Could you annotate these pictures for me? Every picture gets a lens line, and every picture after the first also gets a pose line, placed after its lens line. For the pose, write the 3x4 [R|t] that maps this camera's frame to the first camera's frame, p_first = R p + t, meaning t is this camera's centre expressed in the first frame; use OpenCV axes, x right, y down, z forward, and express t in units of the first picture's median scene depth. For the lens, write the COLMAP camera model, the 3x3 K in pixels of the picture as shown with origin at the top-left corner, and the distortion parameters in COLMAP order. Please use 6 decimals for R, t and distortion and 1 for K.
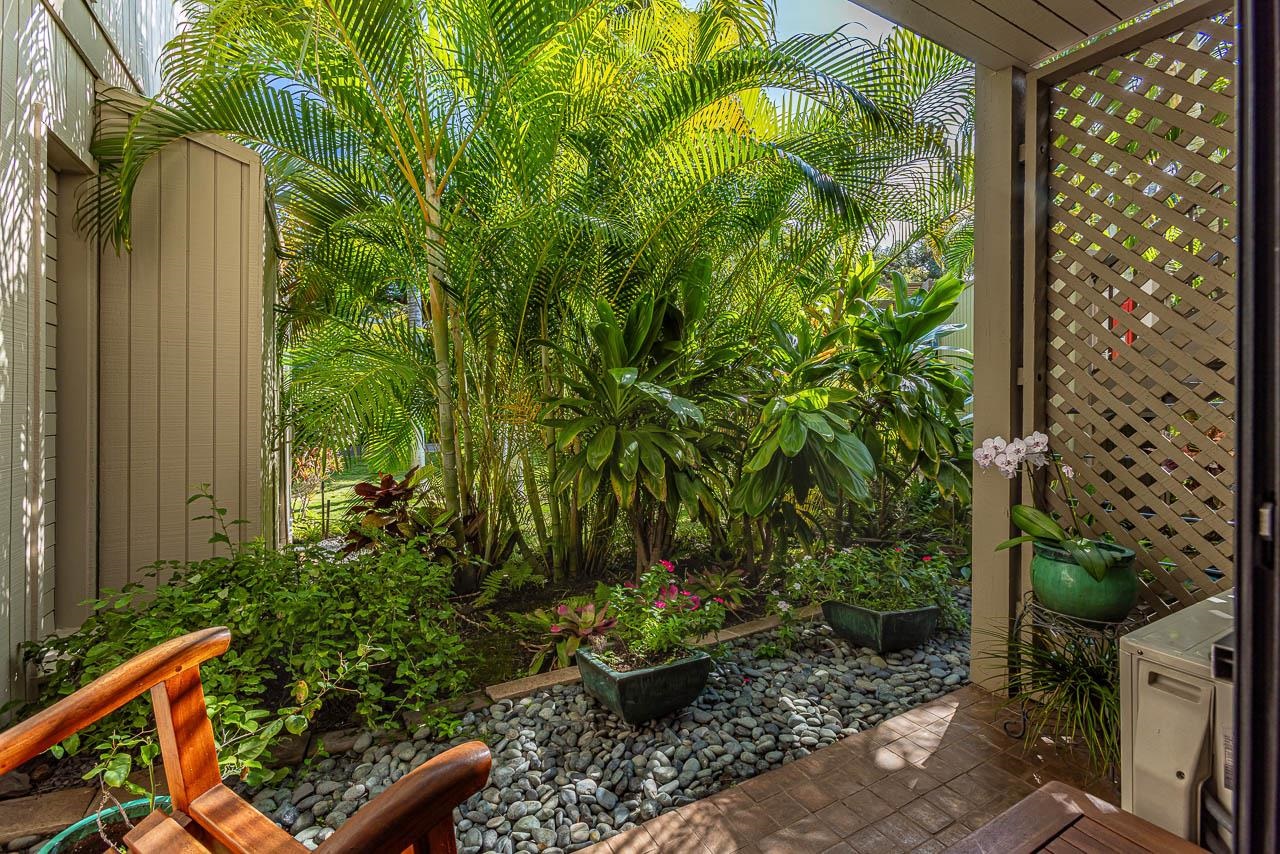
lens RADIAL K [[582.7, 0, 640.0], [0, 582.7, 420.0], [0, 0, 1]] dist [-0.014812, 0.001187]
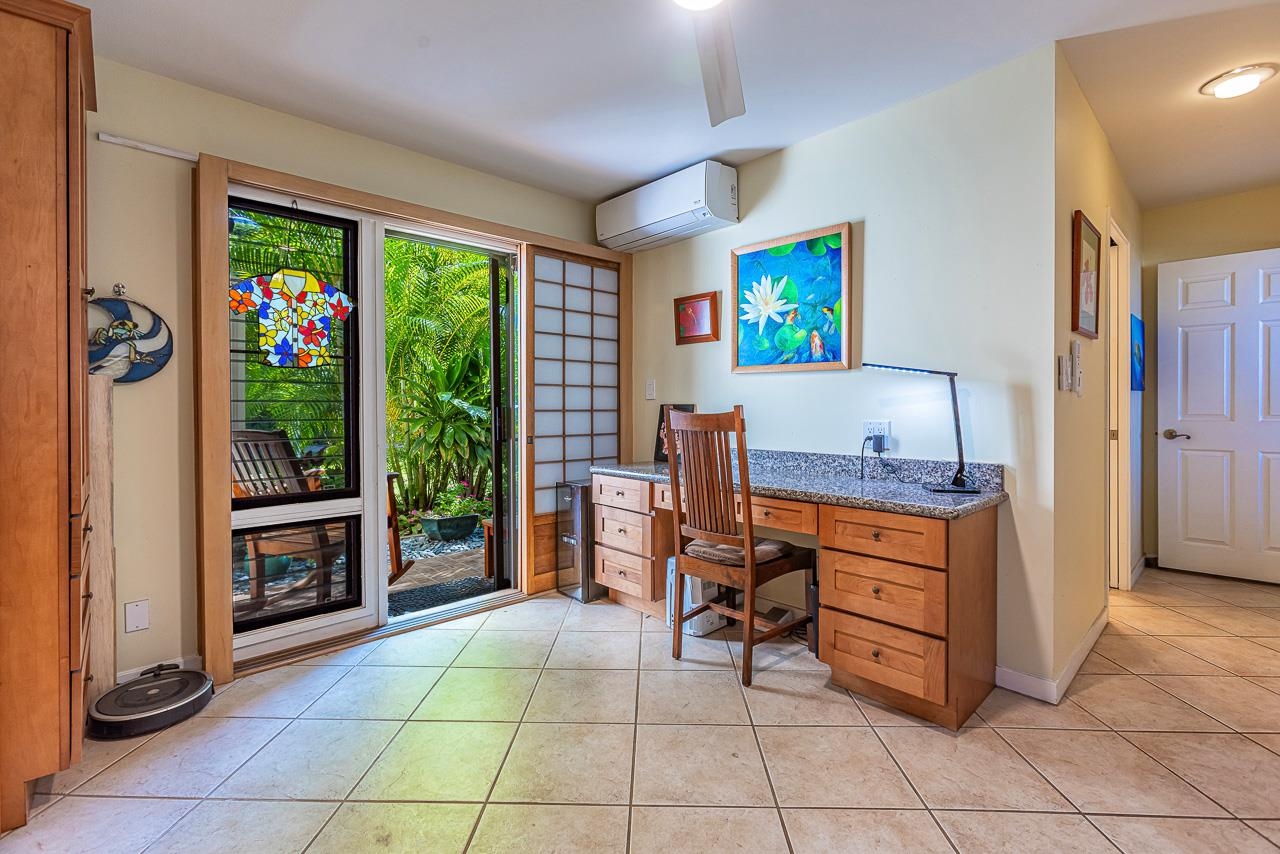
lens RADIAL K [[582.7, 0, 647.9], [0, 582.7, 421.2], [0, 0, 1]] dist [-0.014812, 0.001187]
pose [[0.969312, -0.007990, 0.245705, 0.141785], [0.004263, 0.999868, 0.015700, -0.018020], [-0.245798, -0.014171, 0.969218, -1.022346]]
